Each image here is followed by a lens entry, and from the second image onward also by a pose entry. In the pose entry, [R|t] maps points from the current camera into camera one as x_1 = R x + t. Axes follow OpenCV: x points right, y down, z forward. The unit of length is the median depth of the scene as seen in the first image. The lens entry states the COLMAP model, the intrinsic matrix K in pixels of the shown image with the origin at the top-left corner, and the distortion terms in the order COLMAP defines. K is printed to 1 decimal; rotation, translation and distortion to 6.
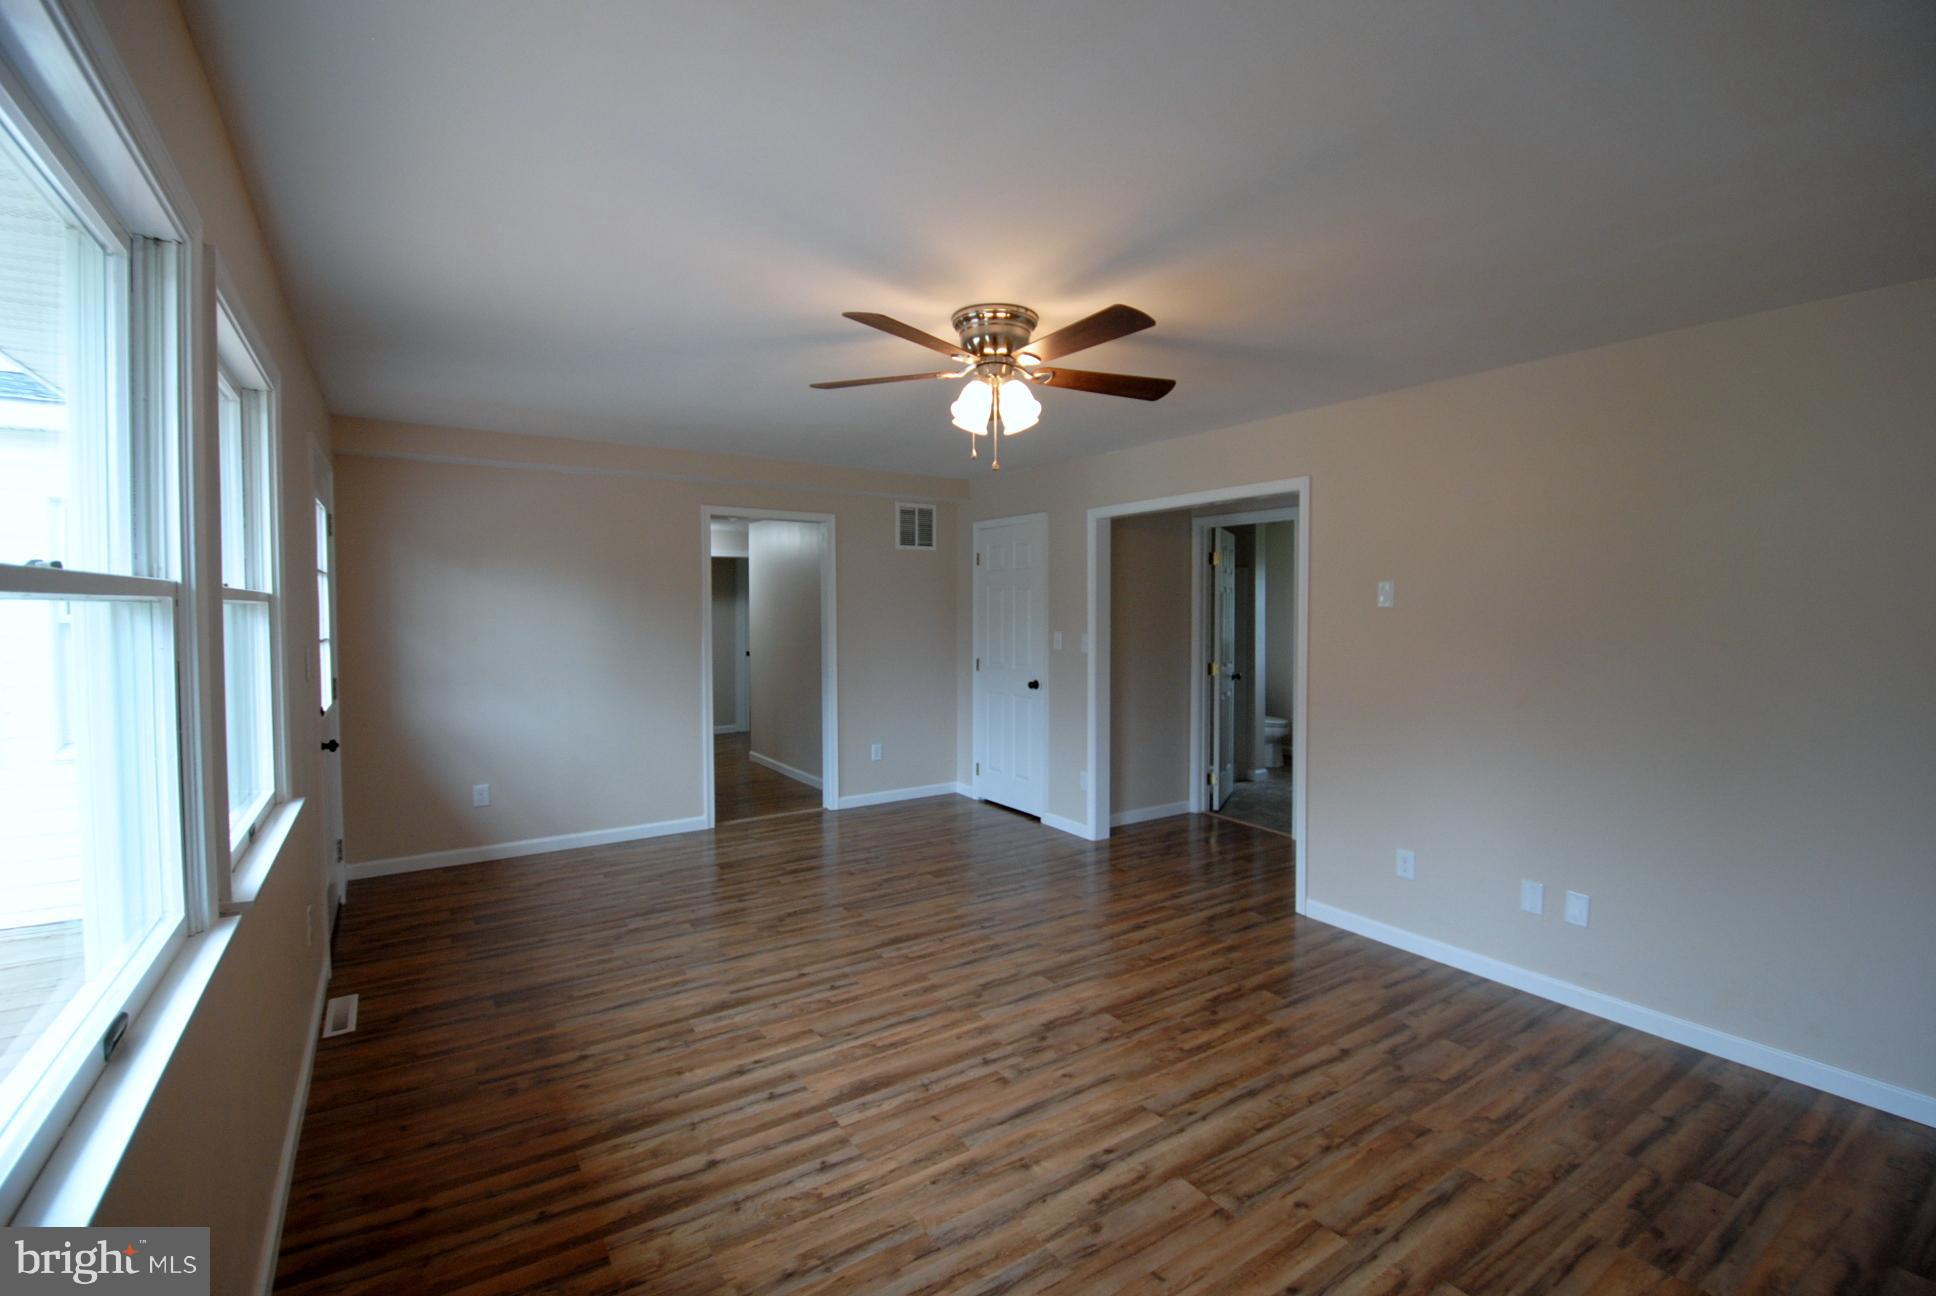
lens RADIAL K [[847.1, 0, 978.9], [0, 847.1, 632.8], [0, 0, 1]] dist [0.015525, -0.021851]
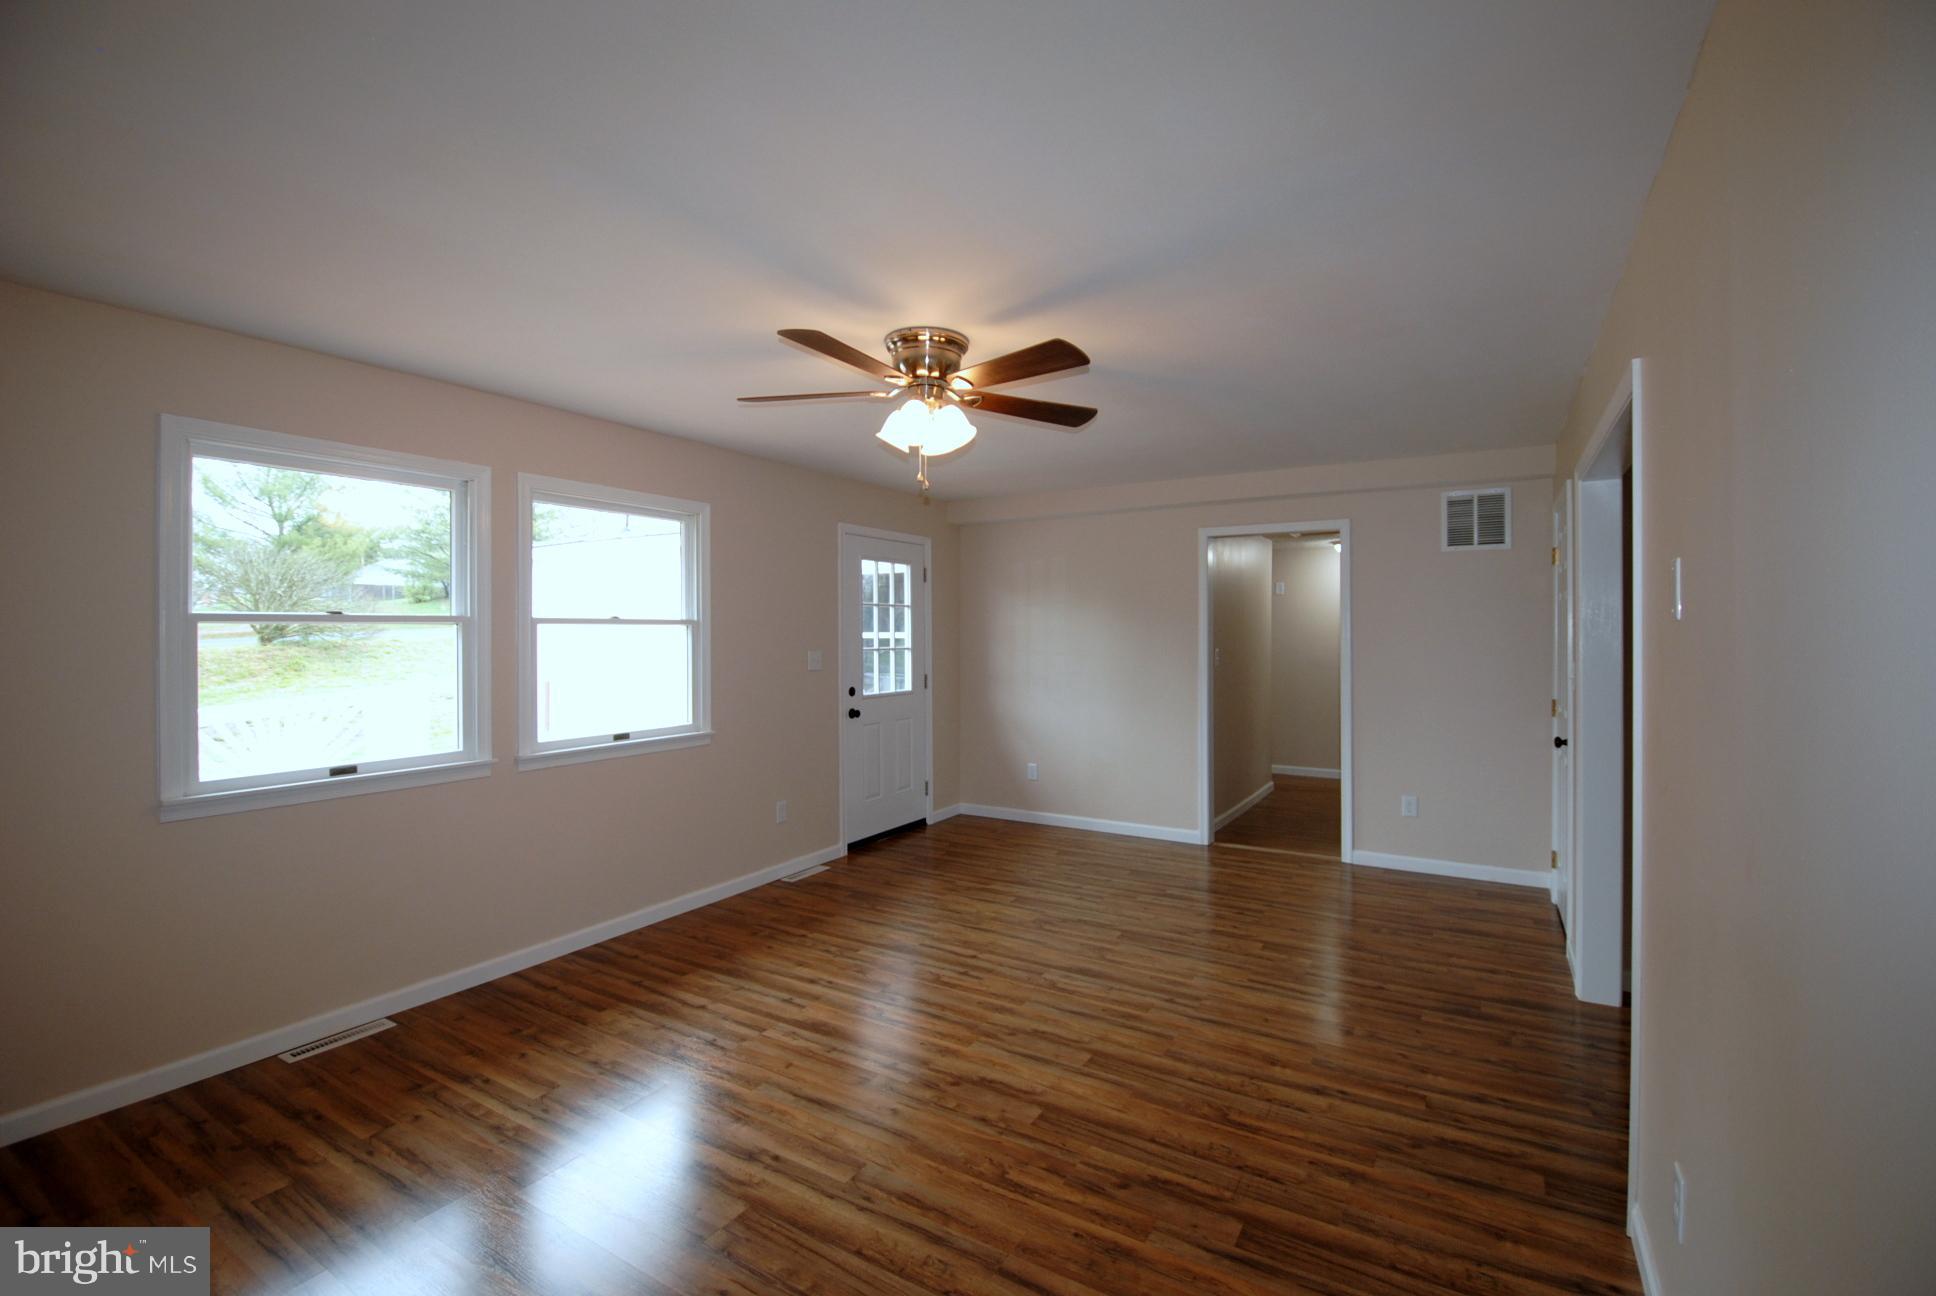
lens RADIAL K [[847.1, 0, 978.9], [0, 847.1, 632.8], [0, 0, 1]] dist [0.015525, -0.021851]
pose [[0.431899, 0.003744, -0.901914, 0.829385], [-0.026672, 0.999607, -0.008623, -0.011237], [0.901527, 0.027780, 0.431830, 0.539253]]
